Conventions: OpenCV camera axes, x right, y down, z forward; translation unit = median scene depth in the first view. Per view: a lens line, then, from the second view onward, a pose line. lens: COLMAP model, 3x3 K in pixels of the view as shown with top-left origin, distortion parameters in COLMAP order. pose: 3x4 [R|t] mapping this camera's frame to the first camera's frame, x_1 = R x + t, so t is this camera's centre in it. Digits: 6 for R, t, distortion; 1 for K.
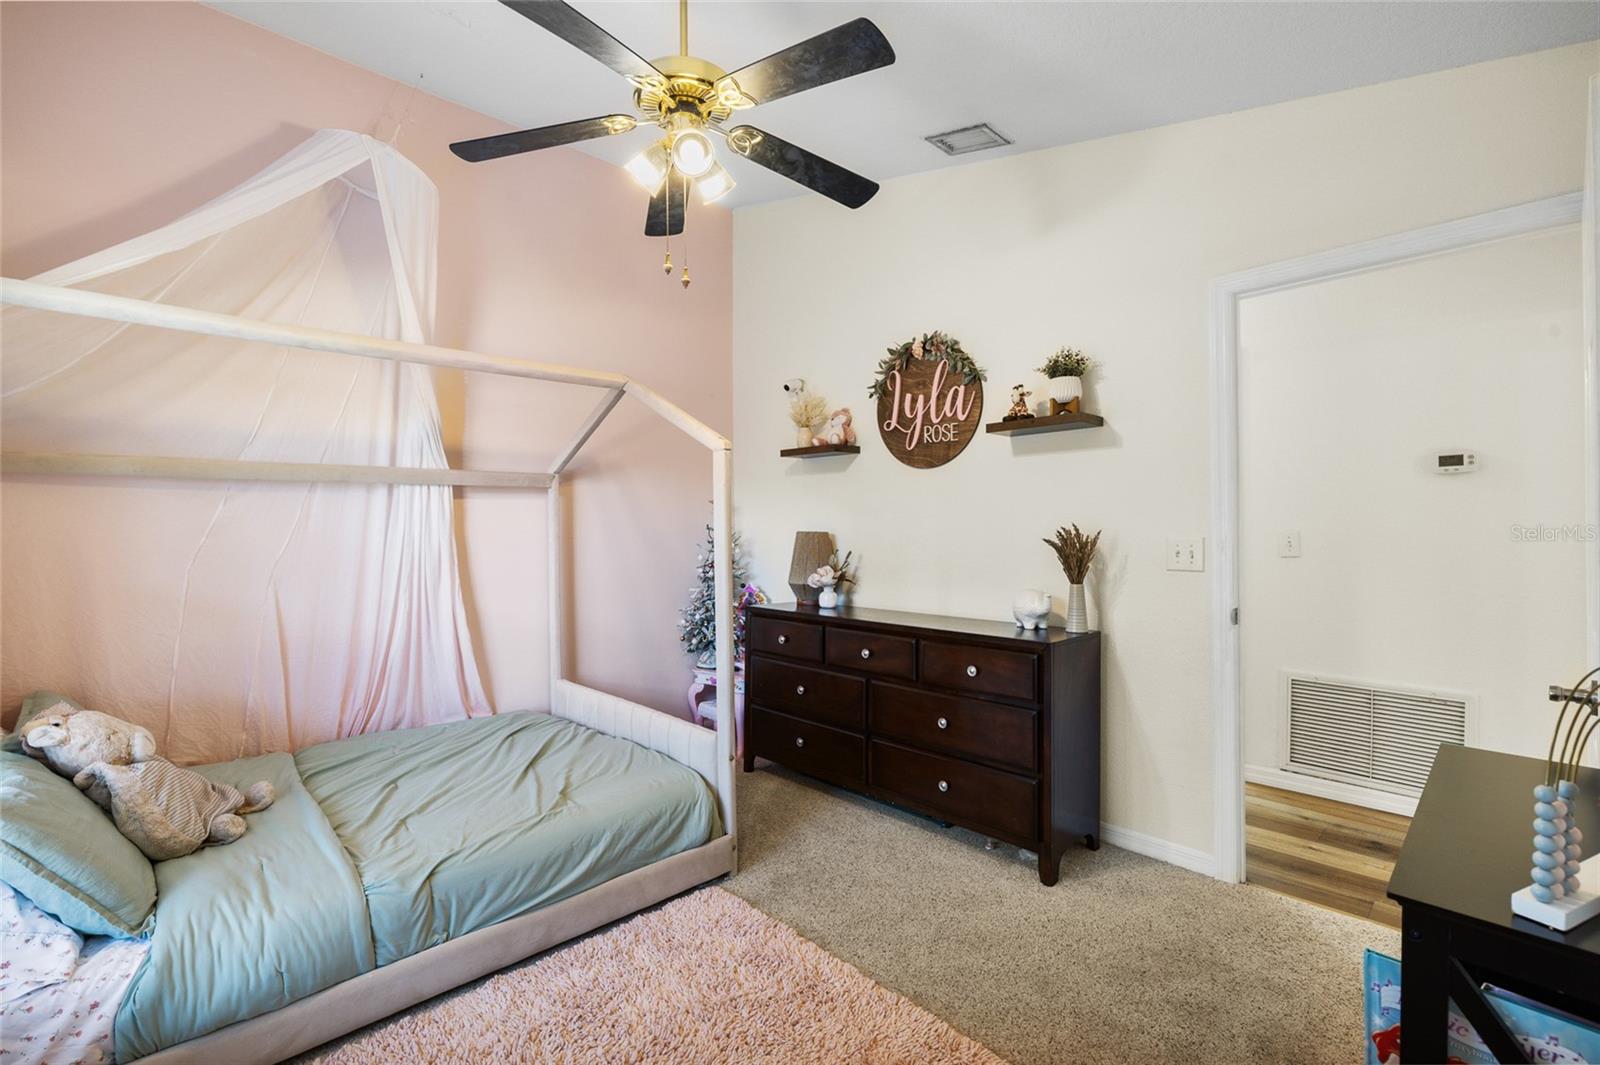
lens RADIAL K [[702.1, 0, 803.0], [0, 702.1, 528.9], [0, 0, 1]] dist [0.001785, 0.000303]
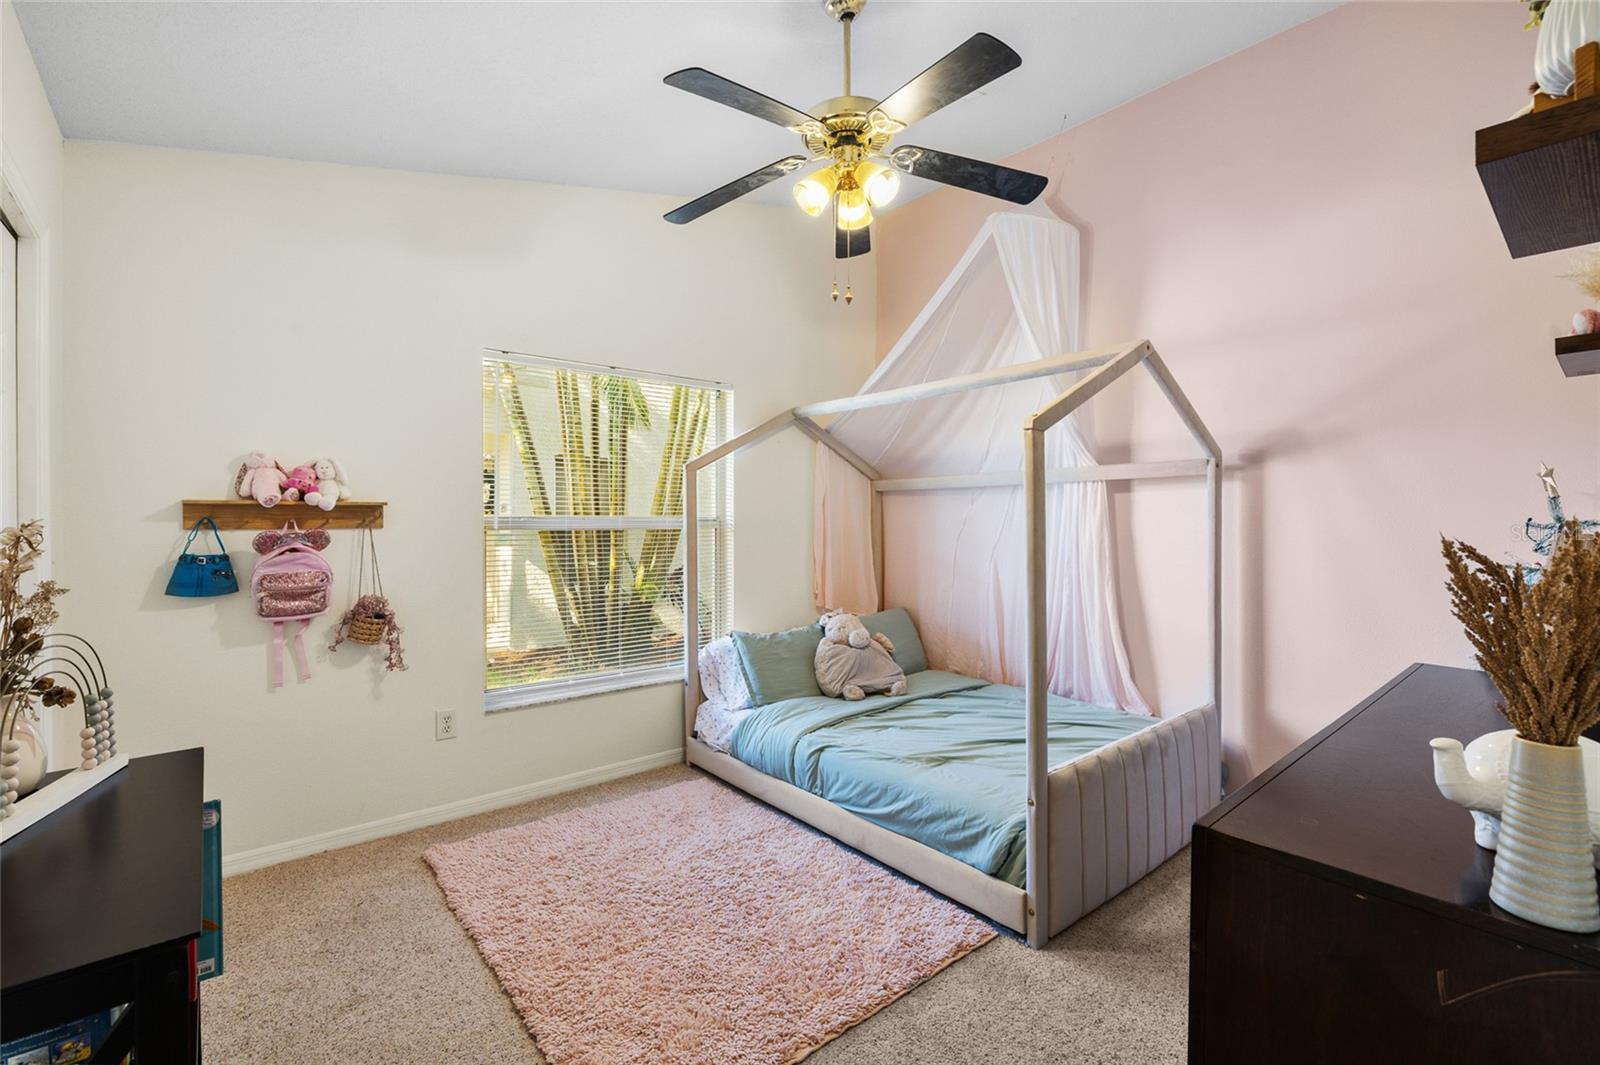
lens RADIAL K [[702.1, 0, 803.0], [0, 702.1, 528.9], [0, 0, 1]] dist [0.001785, 0.000303]
pose [[-0.050339, 0.019581, -0.998540, 0.924843], [-0.003019, 0.999800, 0.019758, -0.014692], [0.998728, 0.004010, -0.050270, 0.972794]]
